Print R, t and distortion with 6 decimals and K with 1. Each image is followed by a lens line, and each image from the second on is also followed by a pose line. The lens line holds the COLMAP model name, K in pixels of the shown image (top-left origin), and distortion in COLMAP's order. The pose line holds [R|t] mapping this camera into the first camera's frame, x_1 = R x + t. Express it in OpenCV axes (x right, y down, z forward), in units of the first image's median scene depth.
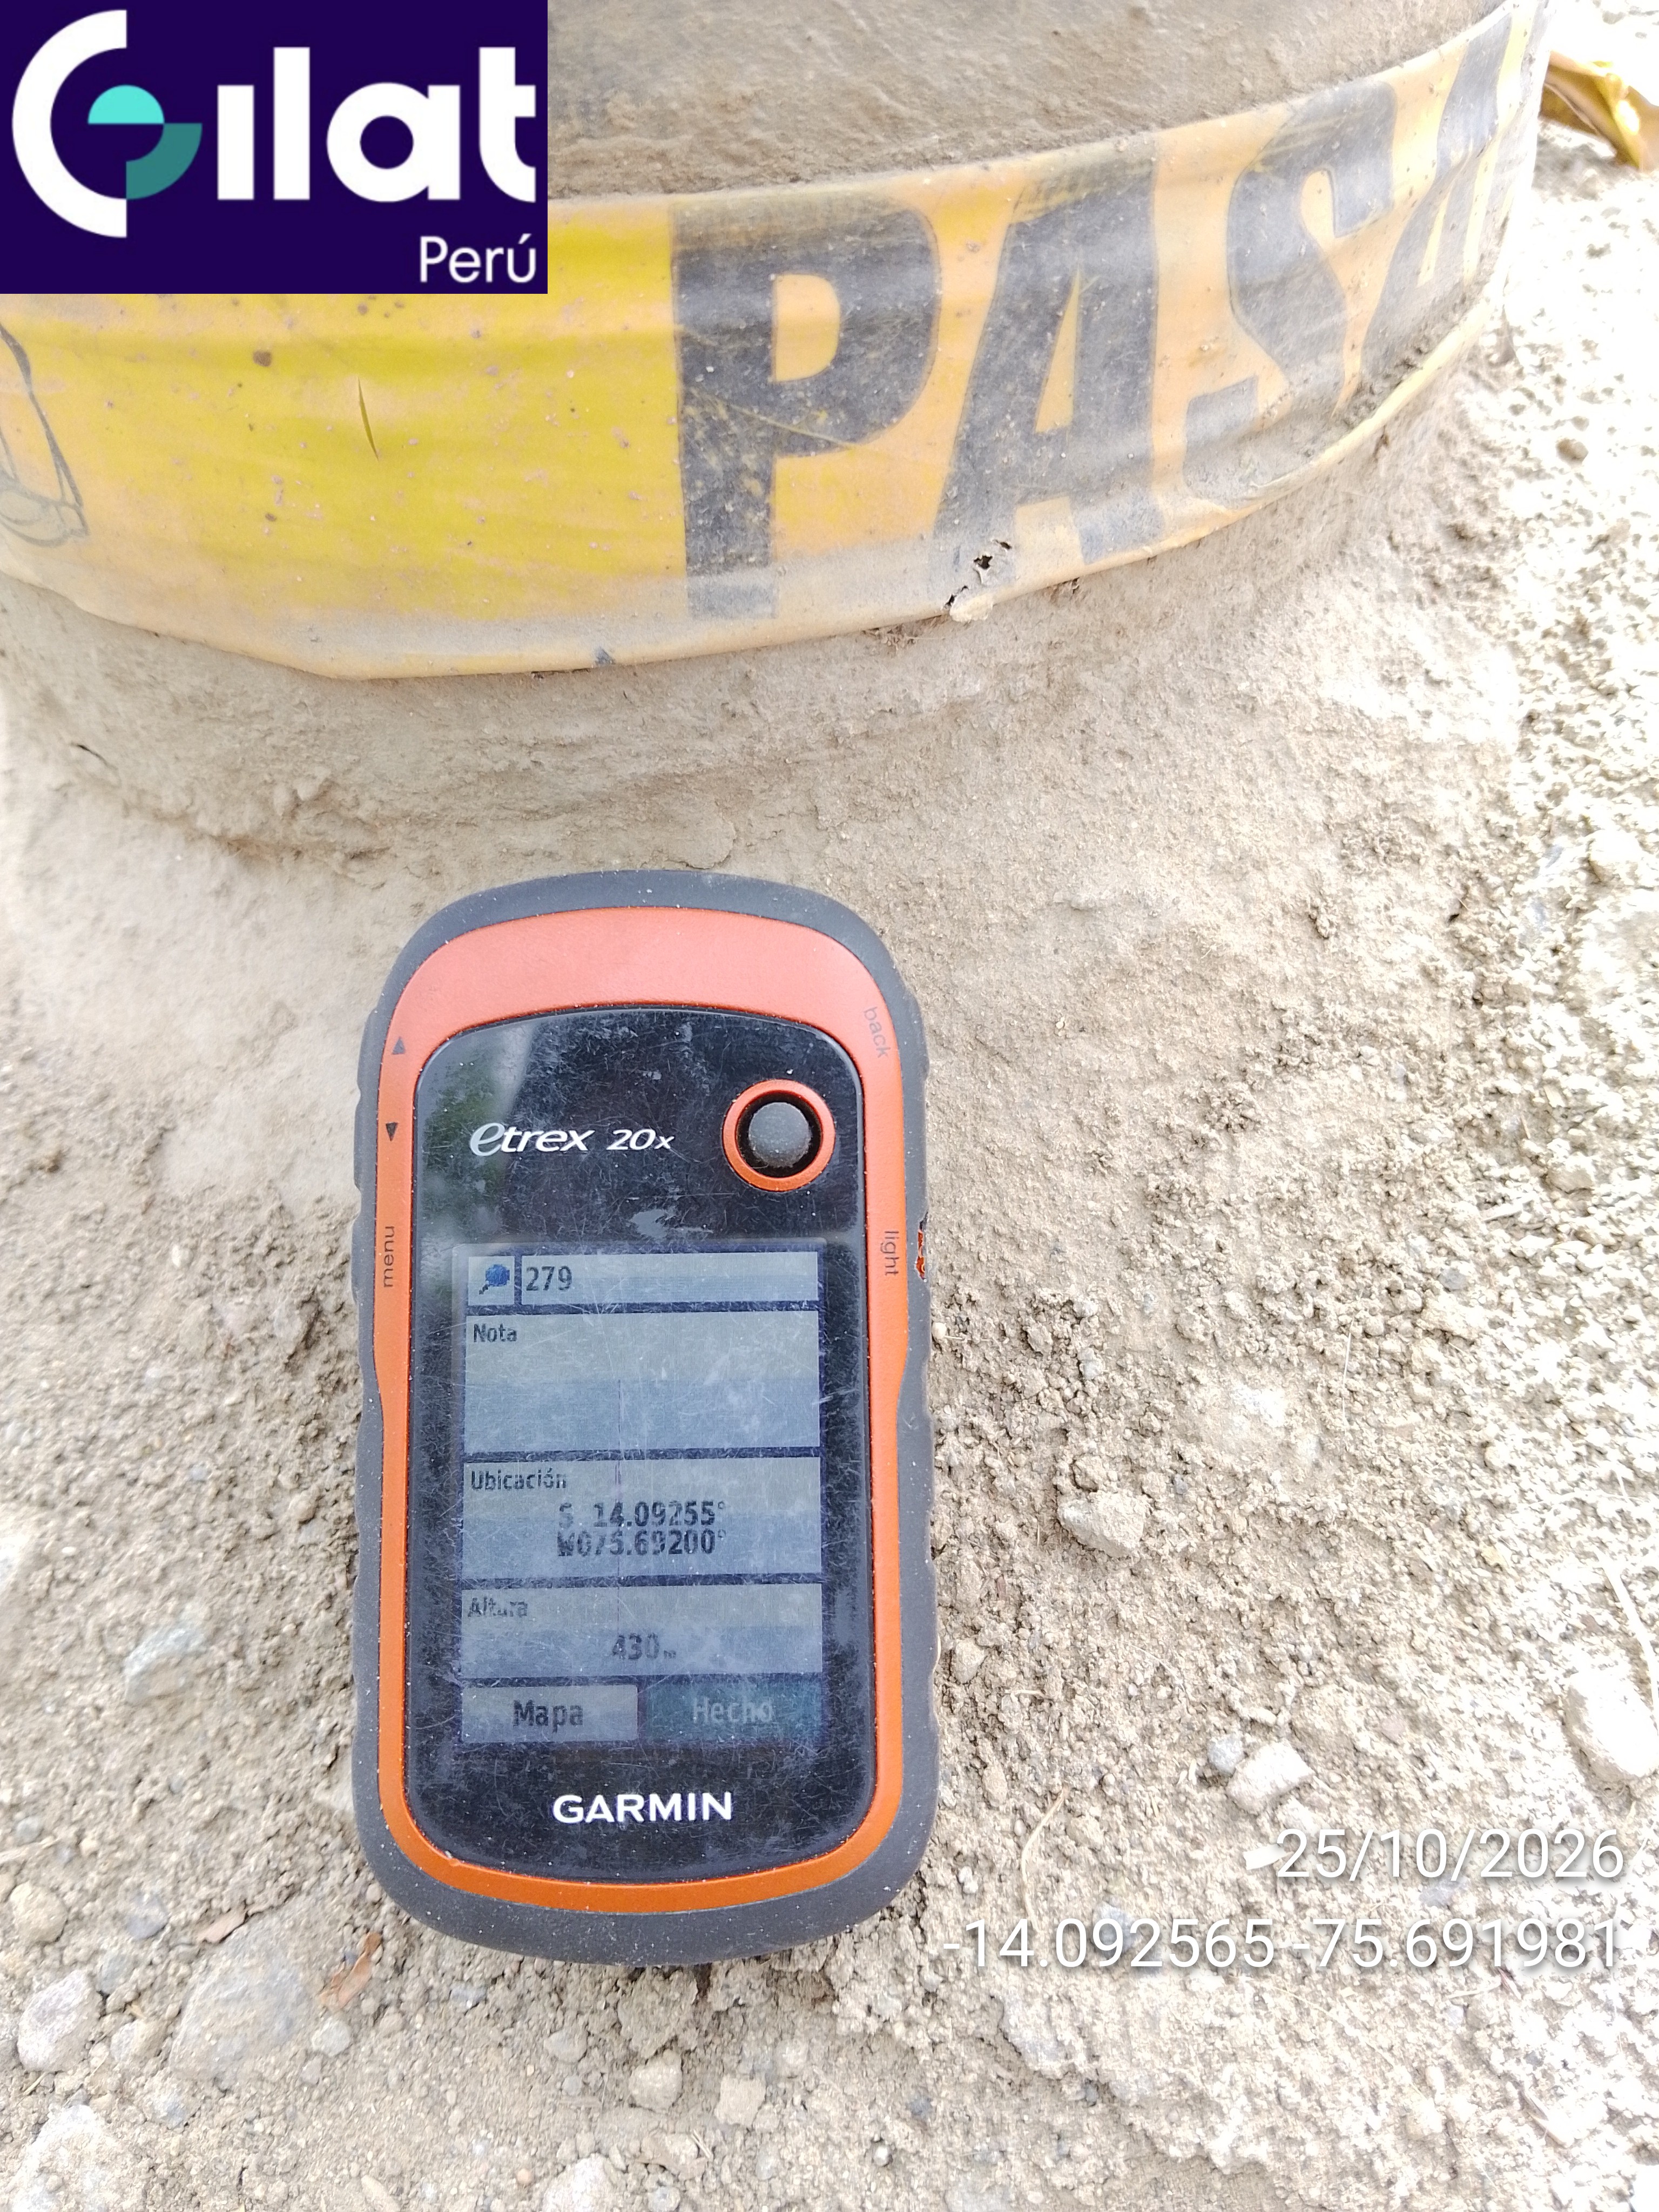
lens RADIAL K [[1854.3, 0, 823.6], [0, 1854.3, 1100.5], [0, 0, 1]] dist [0.033007, -0.151363]
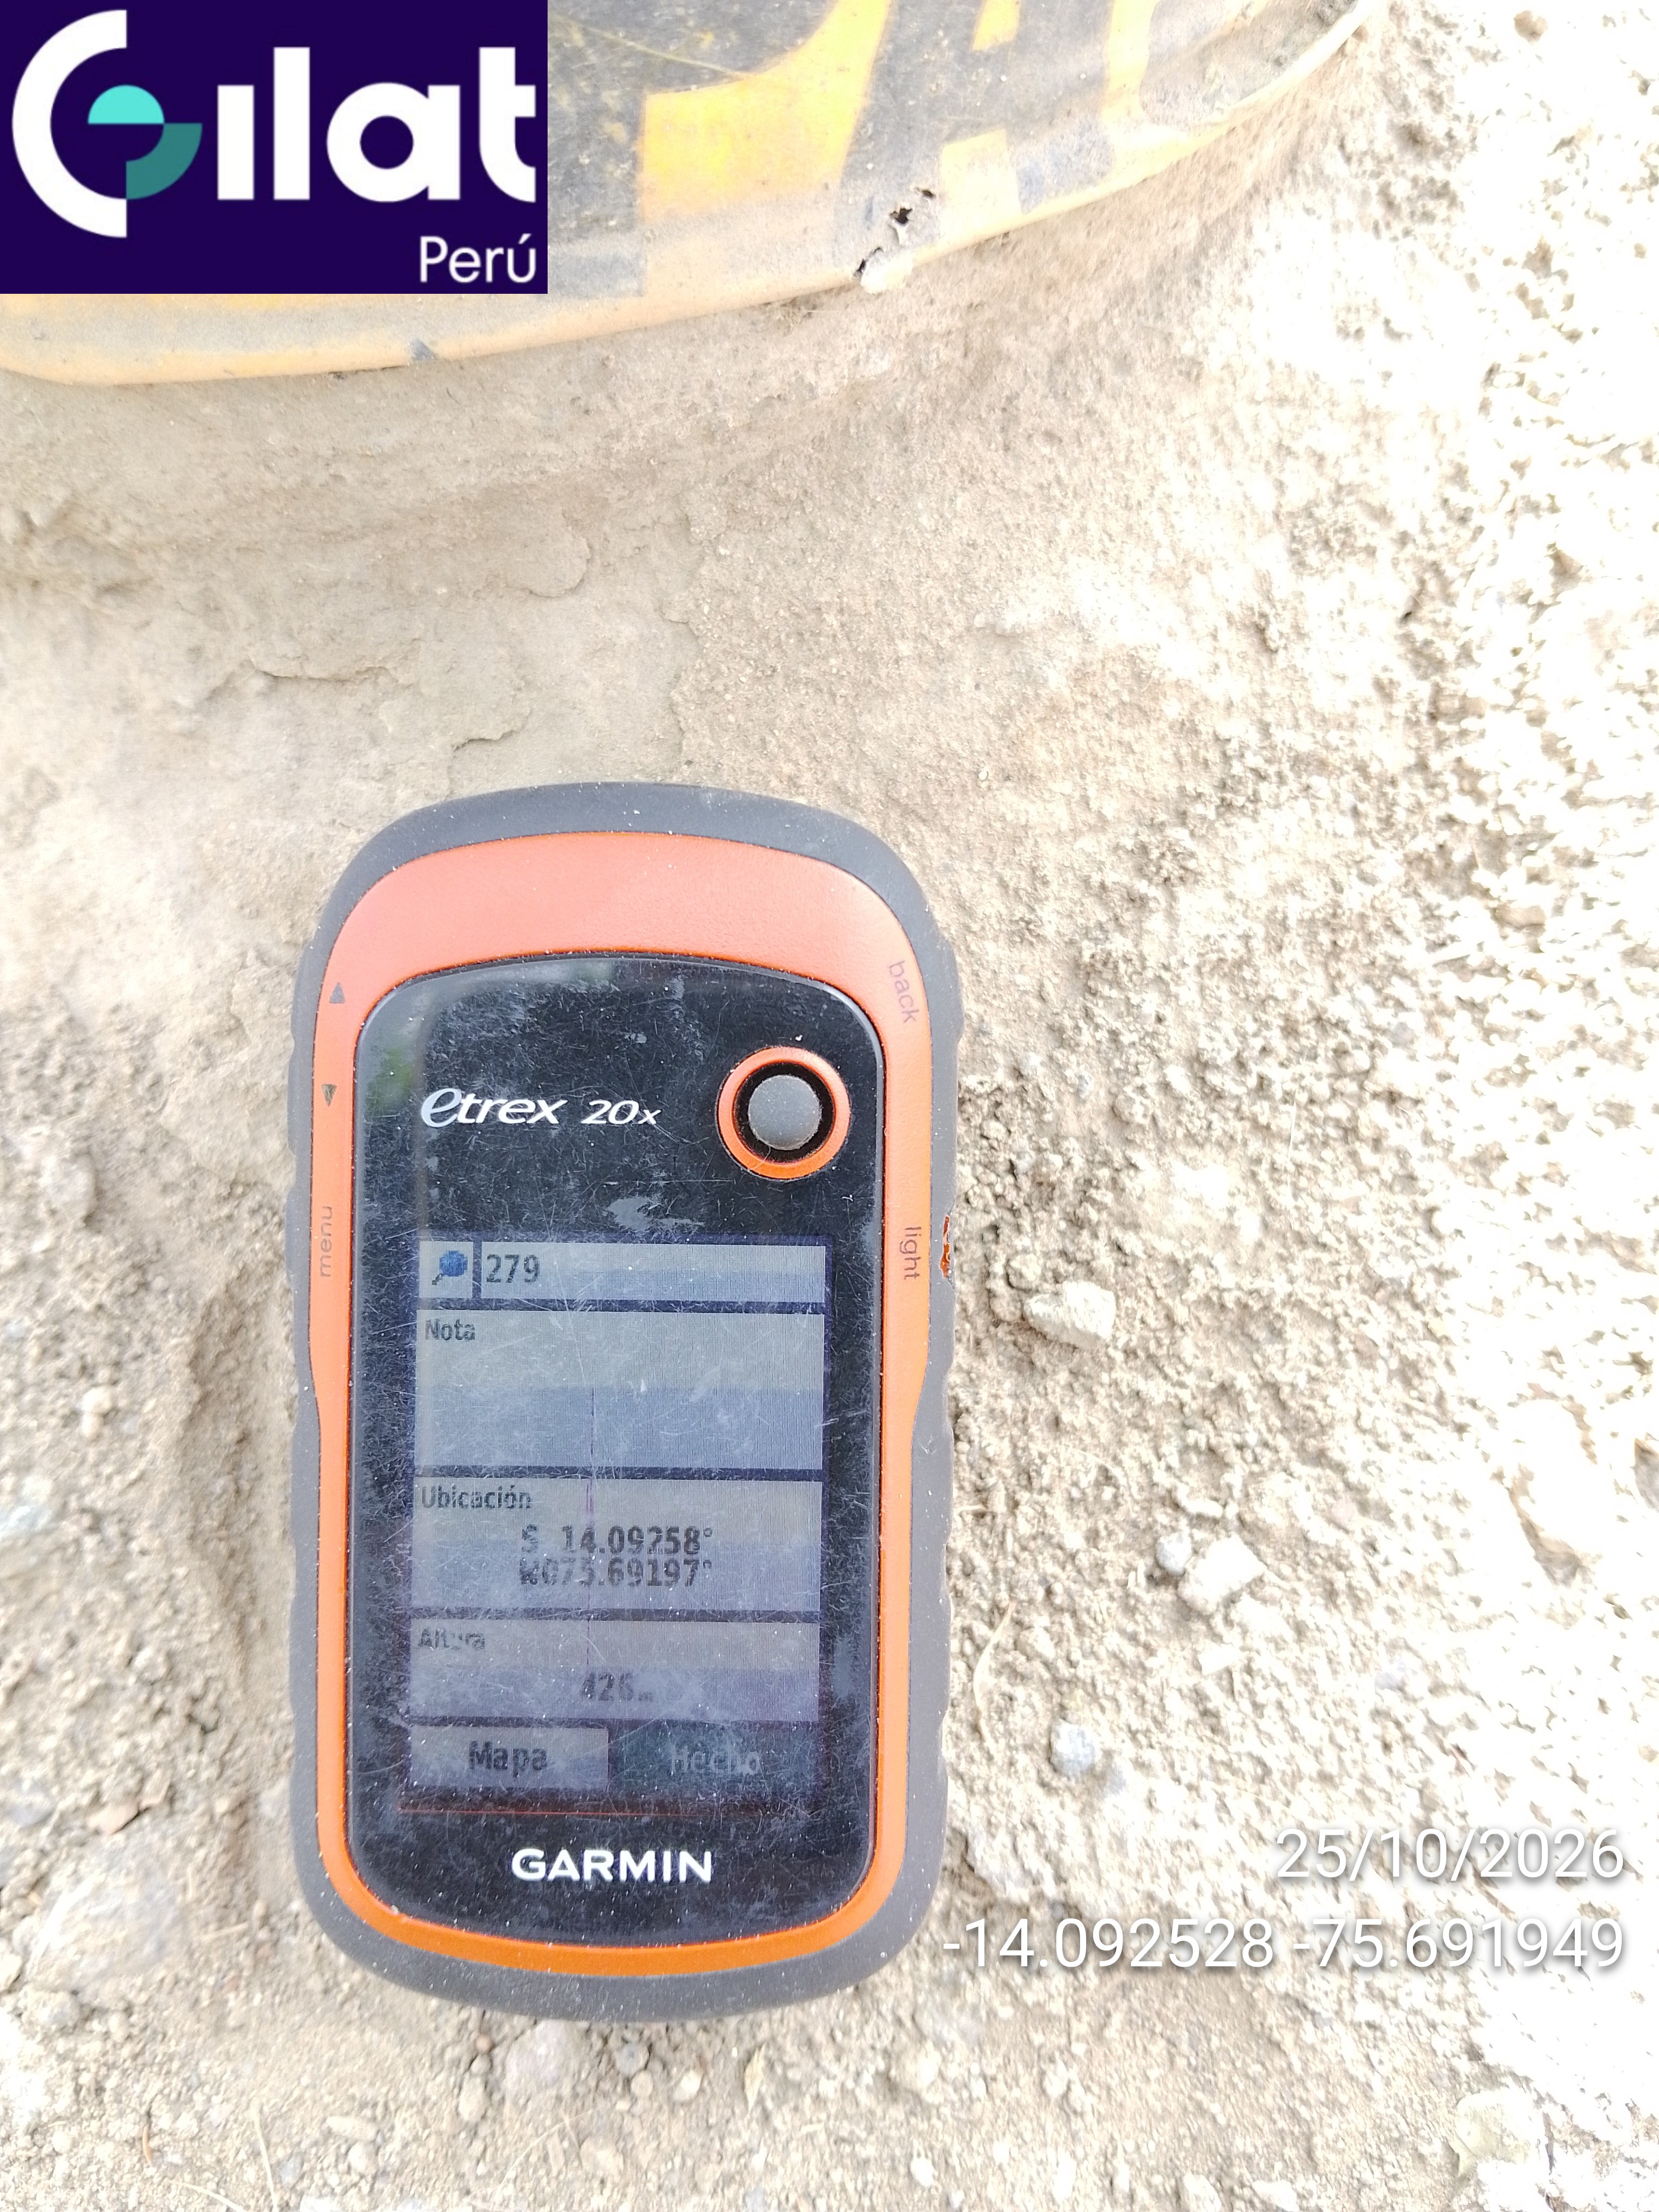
lens RADIAL K [[1872.8, 0, 823.3], [0, 1872.8, 1106.5], [0, 0, 1]] dist [0.034481, -0.167567]
pose [[0.990868, -0.064166, 0.118591, -0.061370], [0.032698, 0.967606, 0.250338, -0.115724], [-0.130812, -0.244175, 0.960868, 0.136230]]
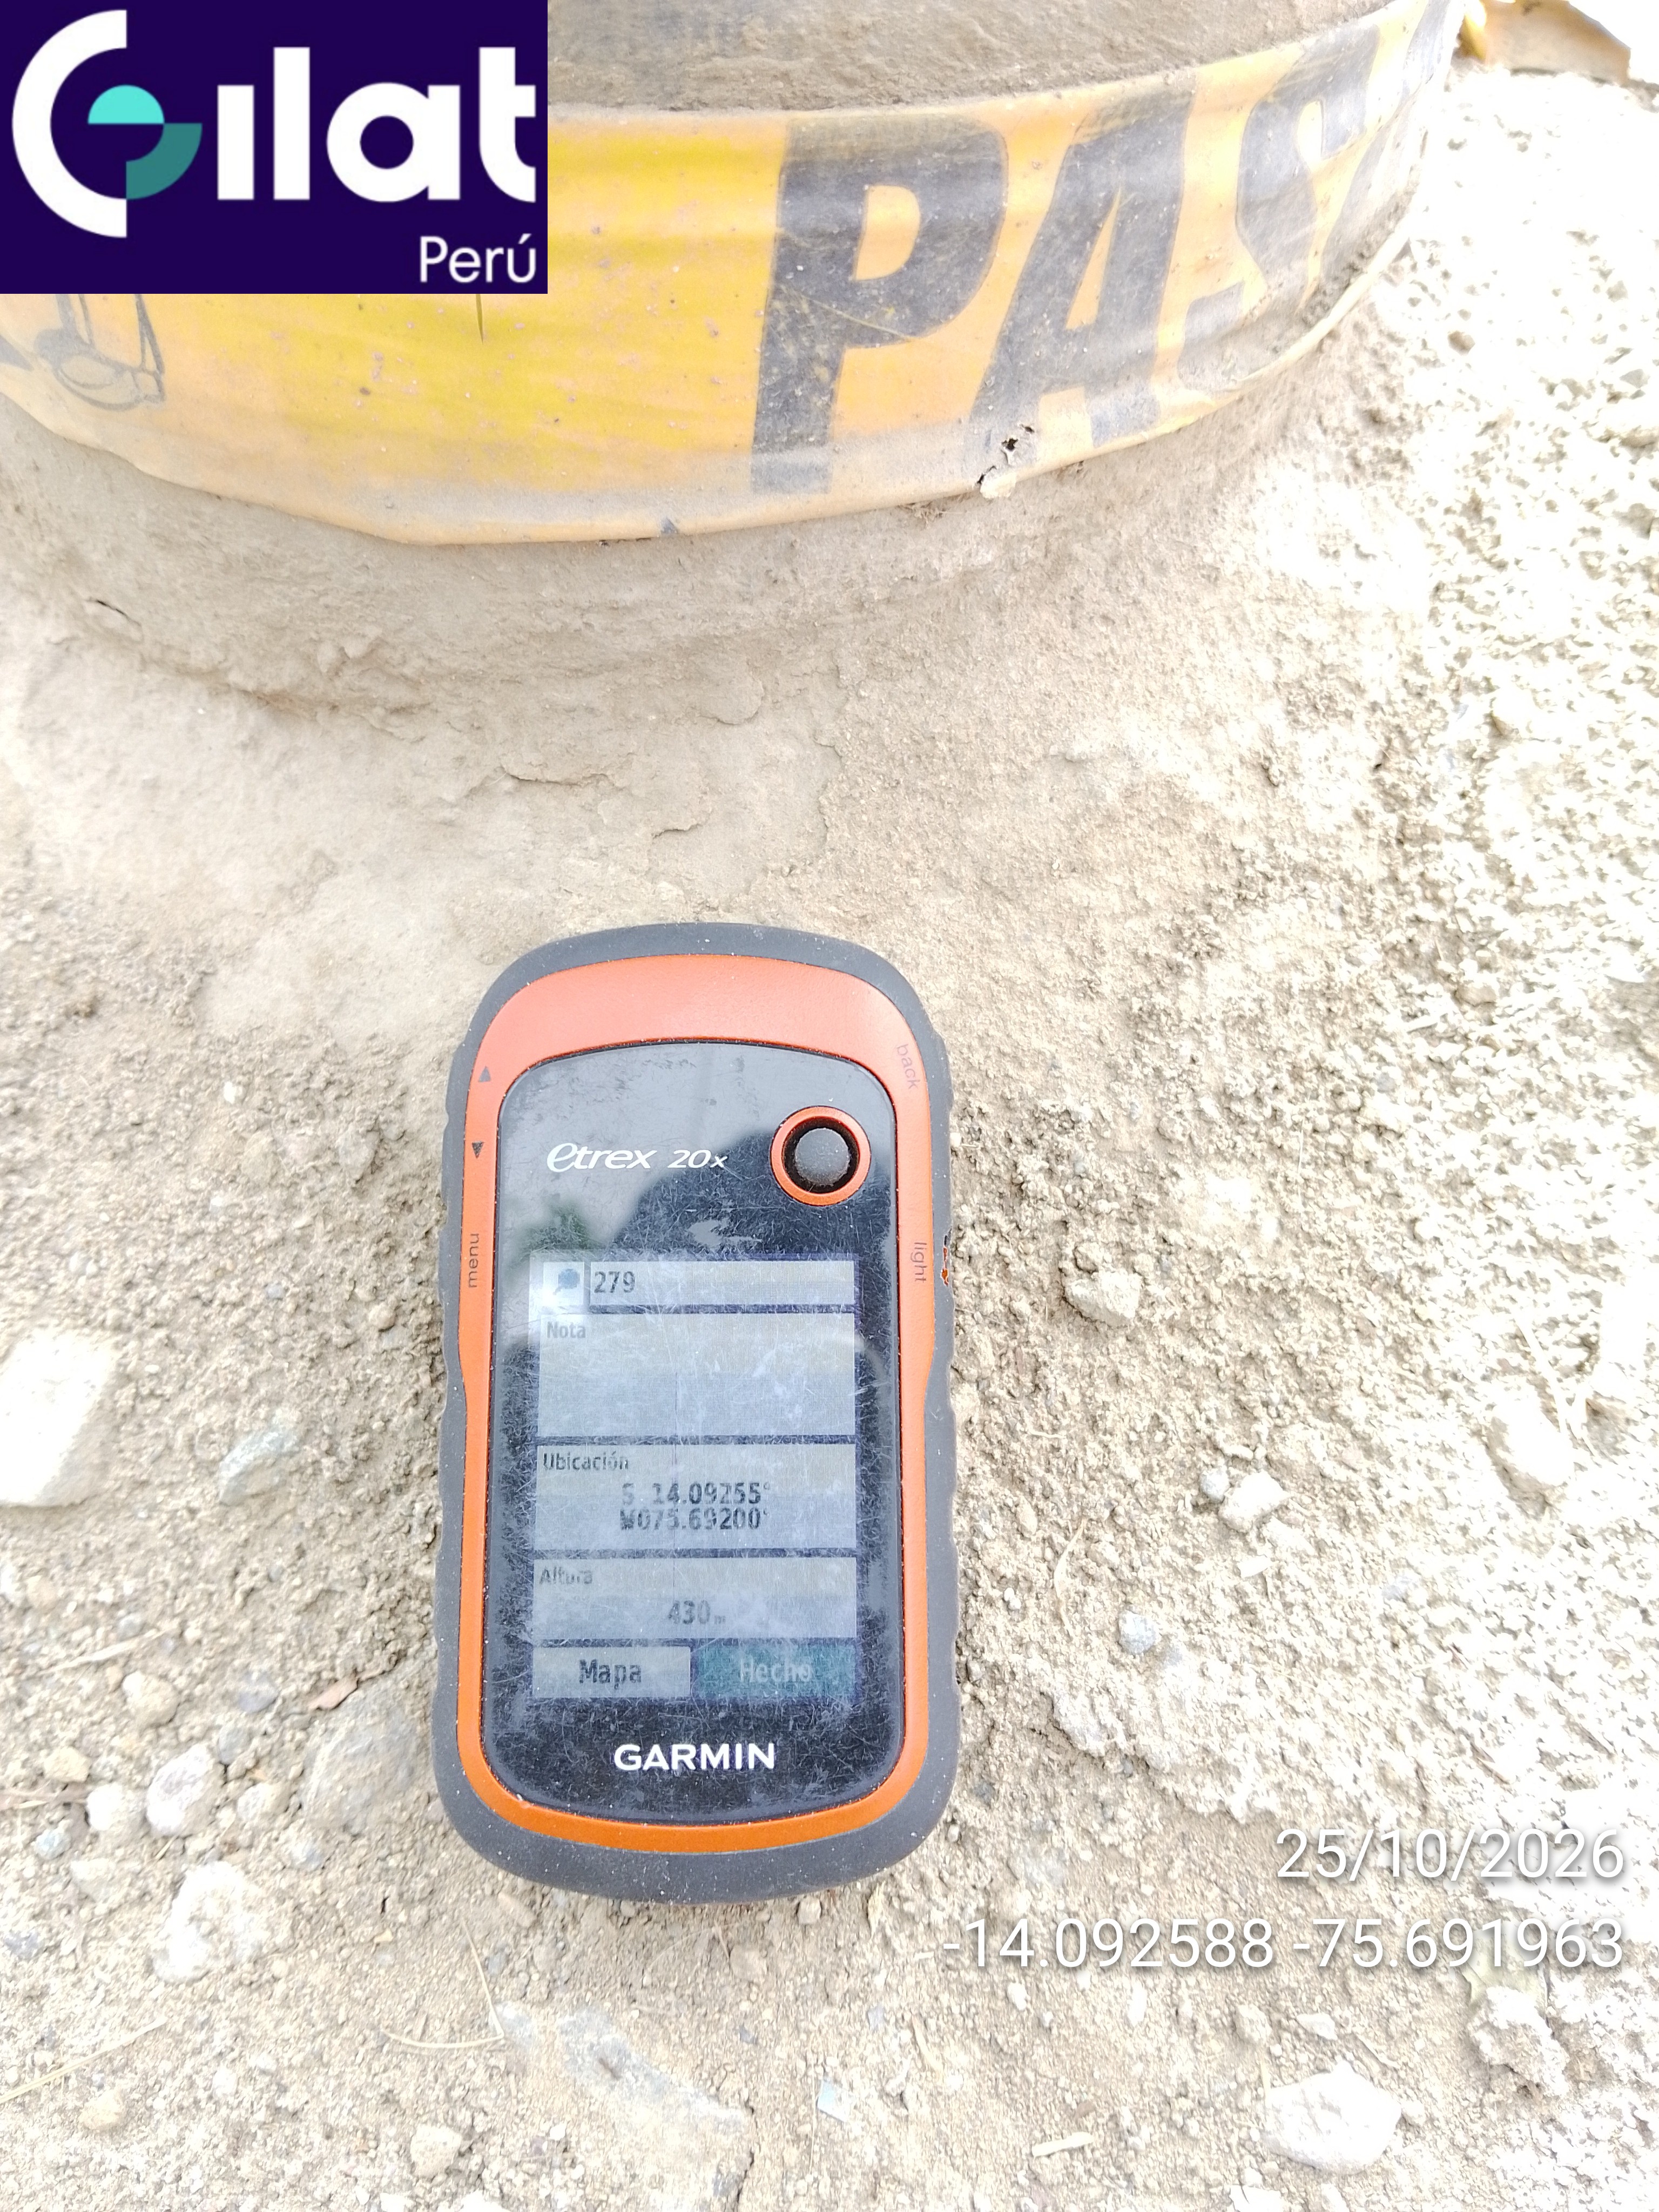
lens RADIAL K [[1863.9, 0, 823.0], [0, 1863.9, 1102.6], [0, 0, 1]] dist [0.021434, -0.126953]
pose [[0.990512, -0.027178, 0.134709, -0.173212], [0.015791, 0.996265, 0.084887, 0.004831], [-0.136513, -0.081954, 0.987242, -0.109231]]
